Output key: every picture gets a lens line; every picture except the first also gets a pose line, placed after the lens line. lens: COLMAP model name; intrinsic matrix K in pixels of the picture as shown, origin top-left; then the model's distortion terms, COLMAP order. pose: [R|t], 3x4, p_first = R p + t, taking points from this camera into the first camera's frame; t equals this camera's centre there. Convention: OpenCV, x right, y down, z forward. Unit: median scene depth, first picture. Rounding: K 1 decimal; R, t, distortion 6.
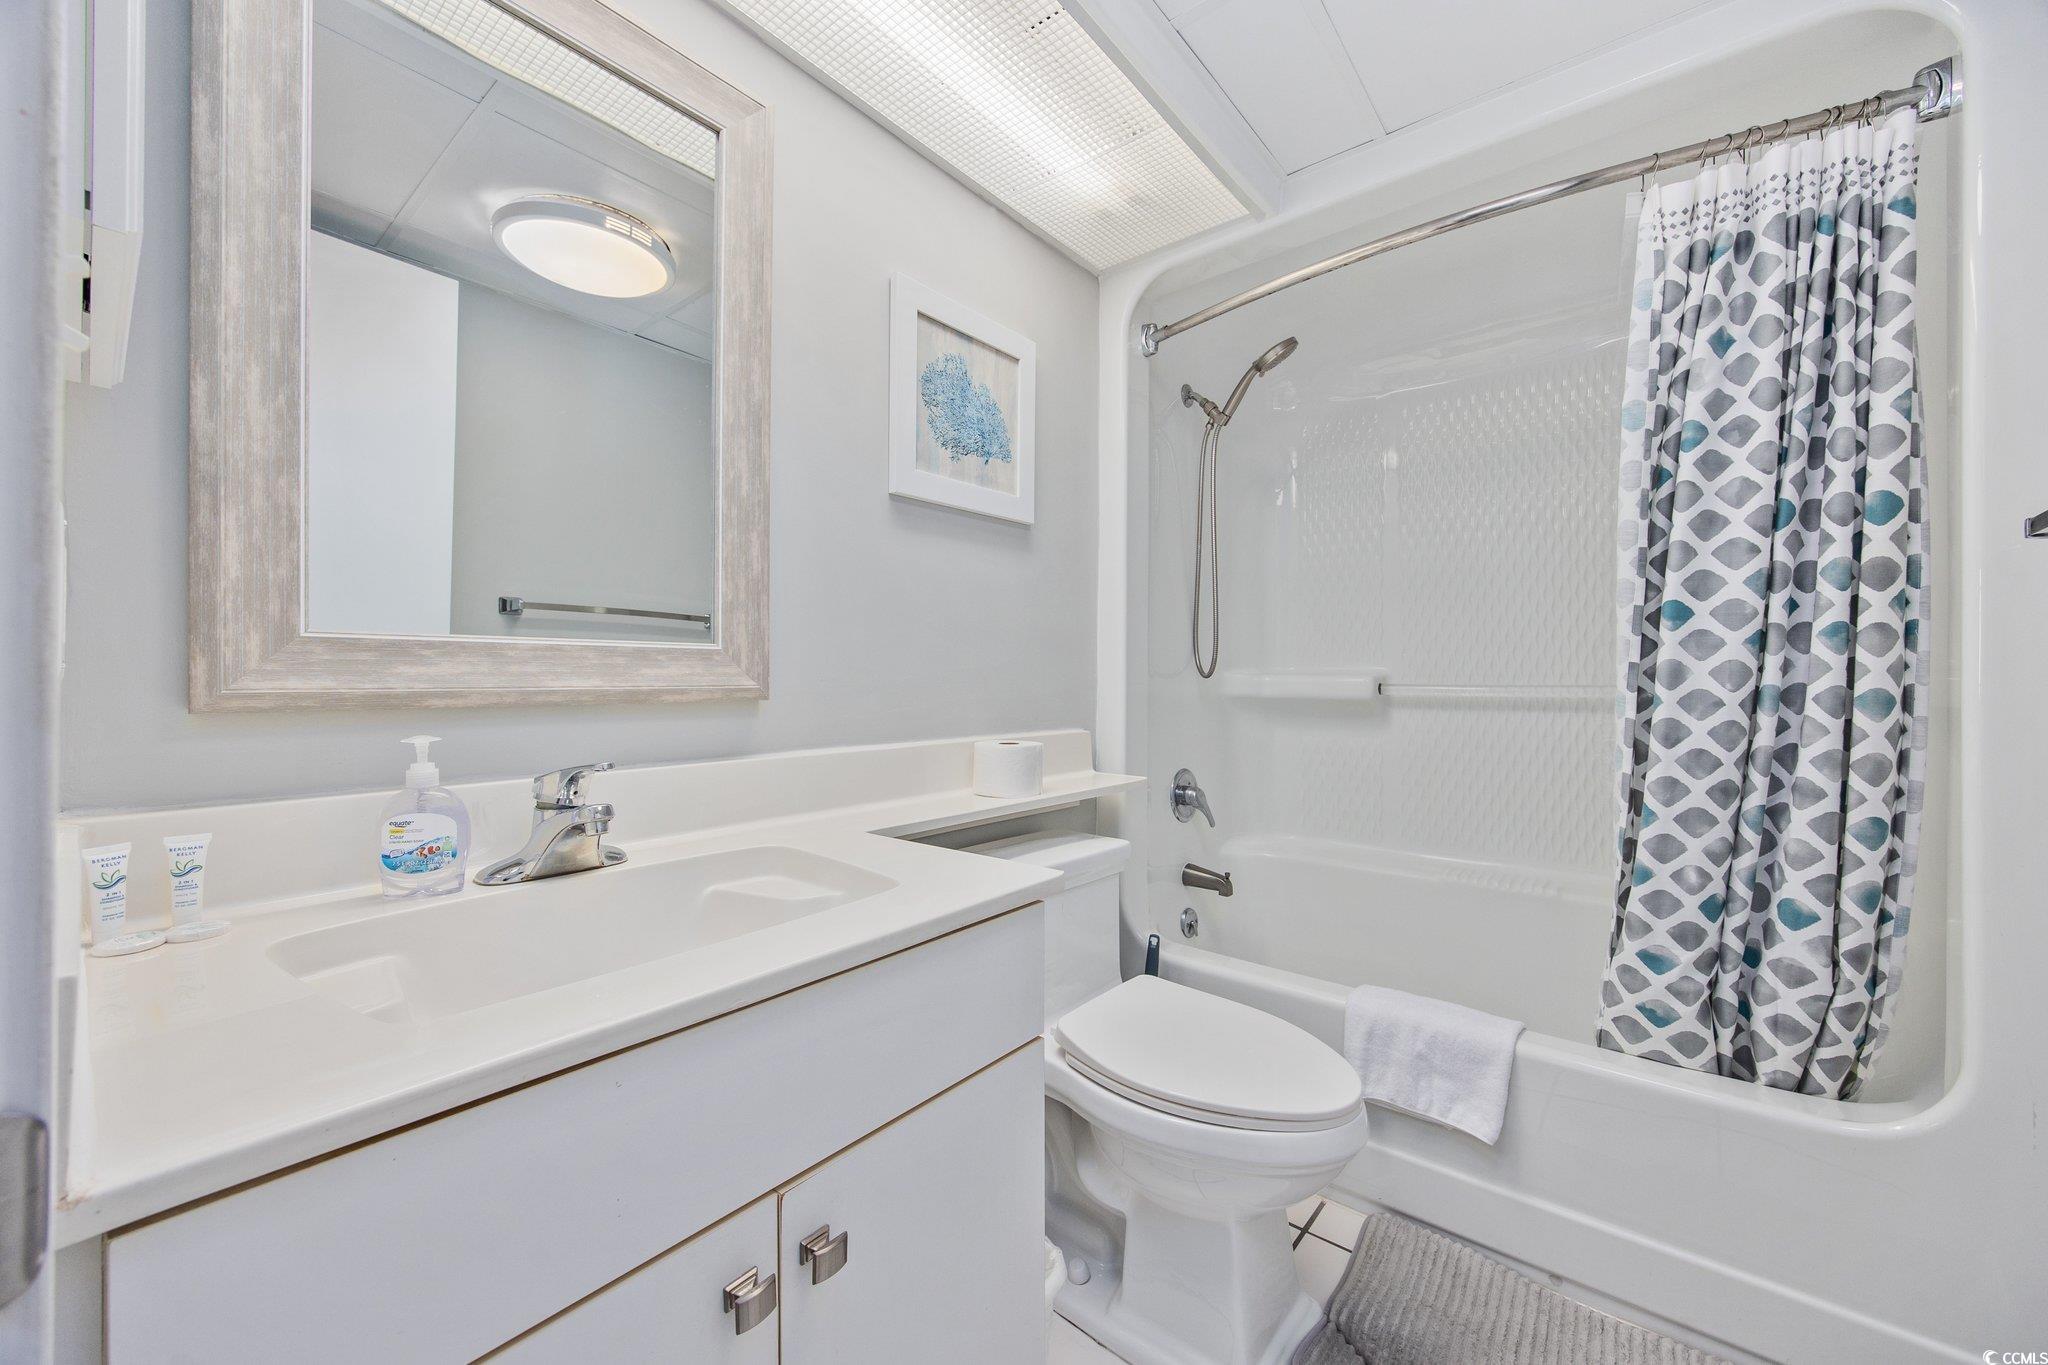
lens RADIAL K [[786.7, 0, 1022.0], [0, 786.7, 680.0], [0, 0, 1]] dist [-0.006313, 0.000364]
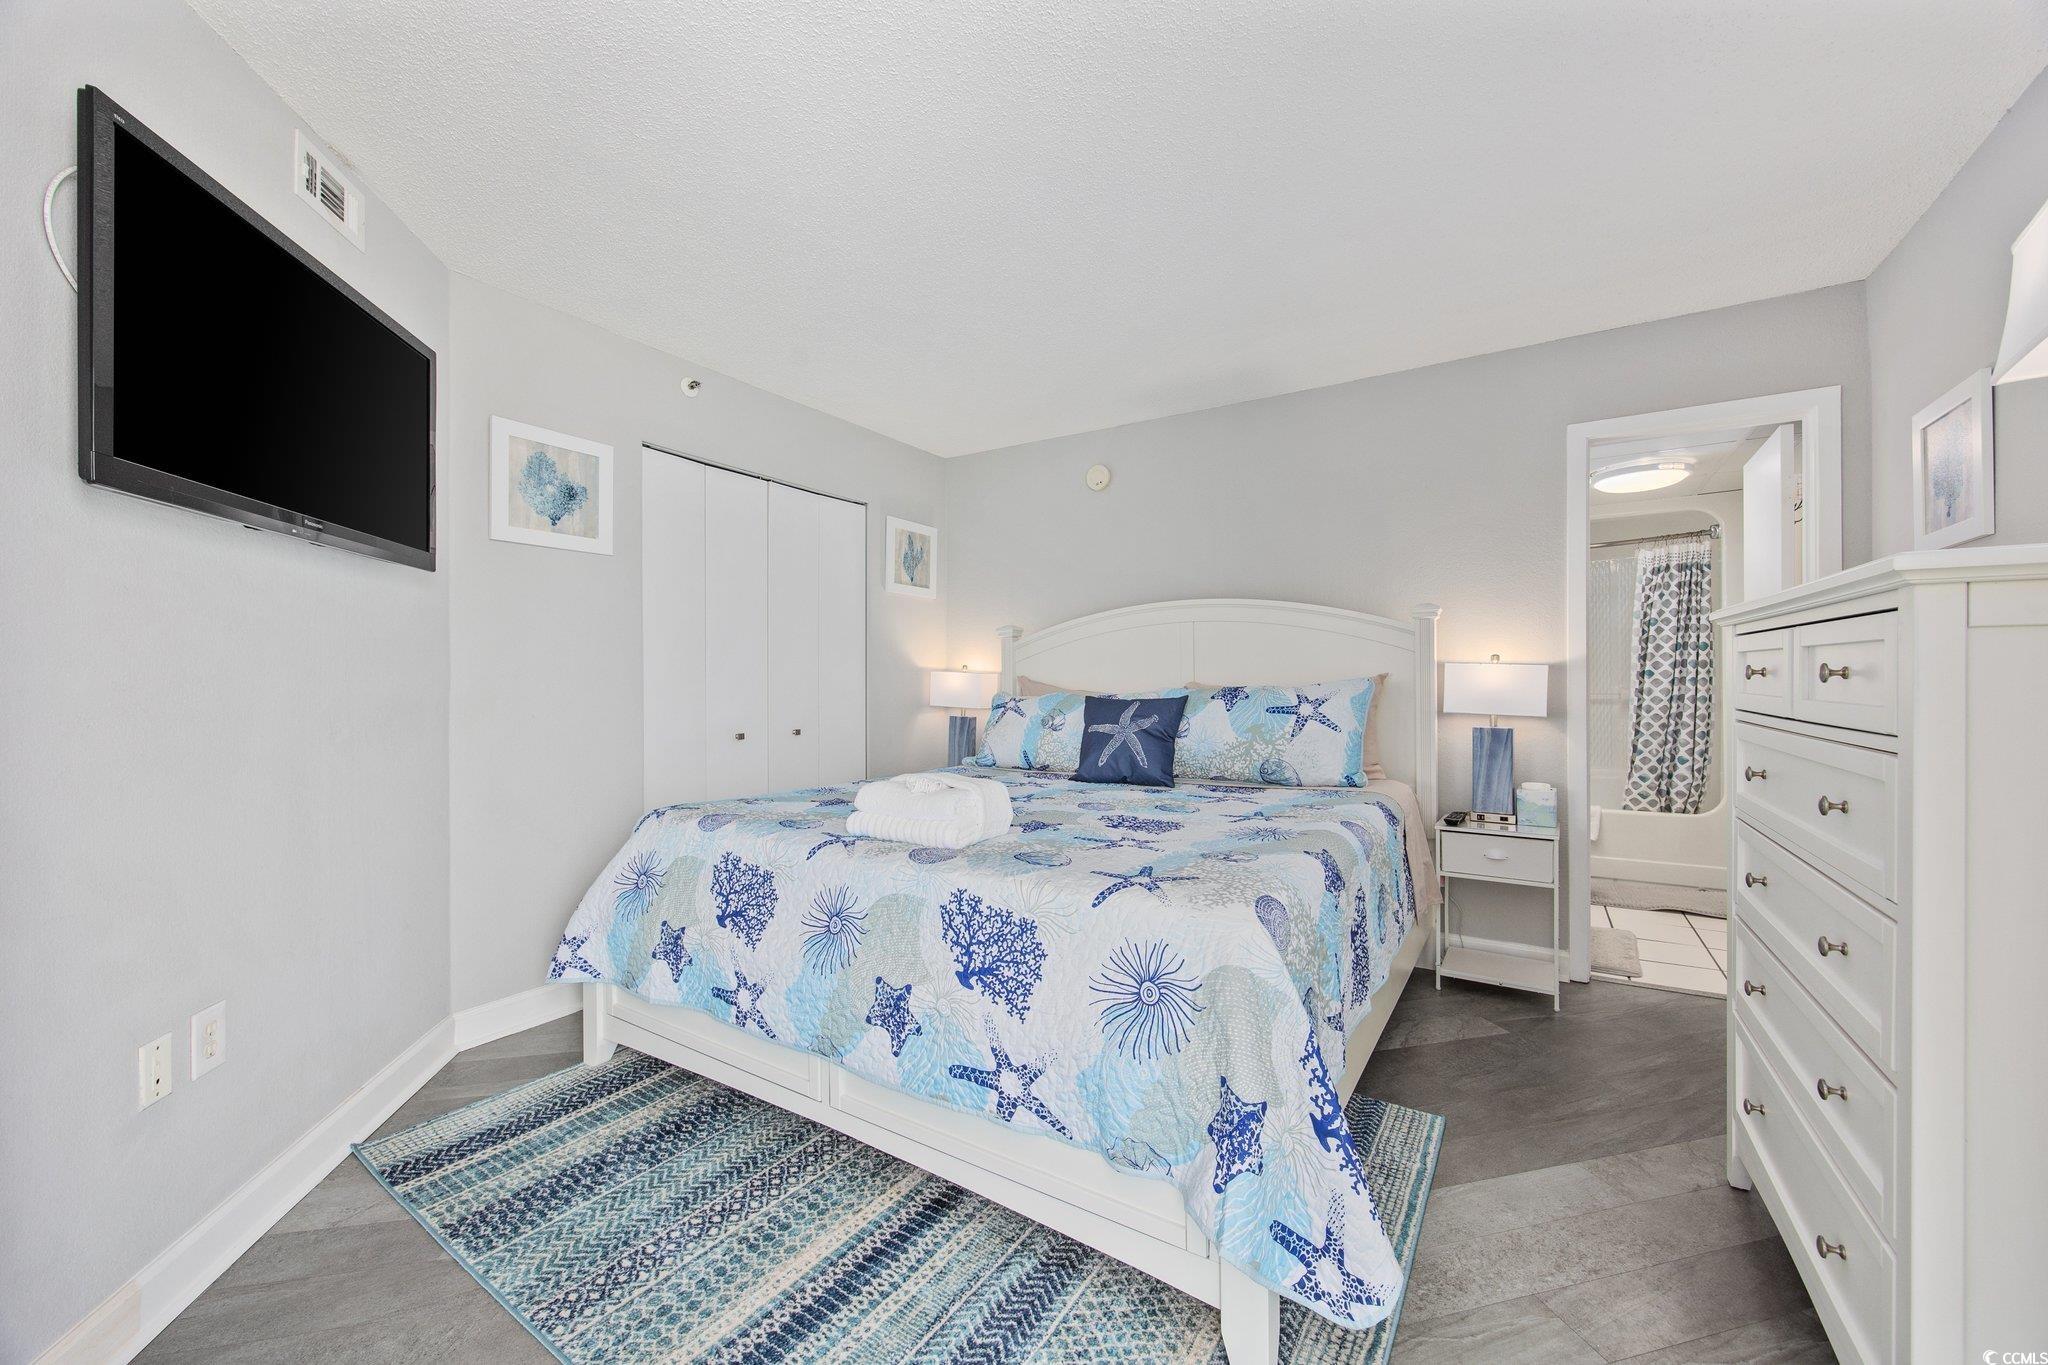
lens RADIAL K [[786.7, 0, 1022.1], [0, 786.7, 680.7], [0, 0, 1]] dist [-0.006313, 0.000364]
pose [[0.991233, -0.005539, 0.132006, -2.370088], [0.006416, 0.999960, -0.006218, -0.052336], [-0.131967, 0.007010, 0.991229, -2.059933]]
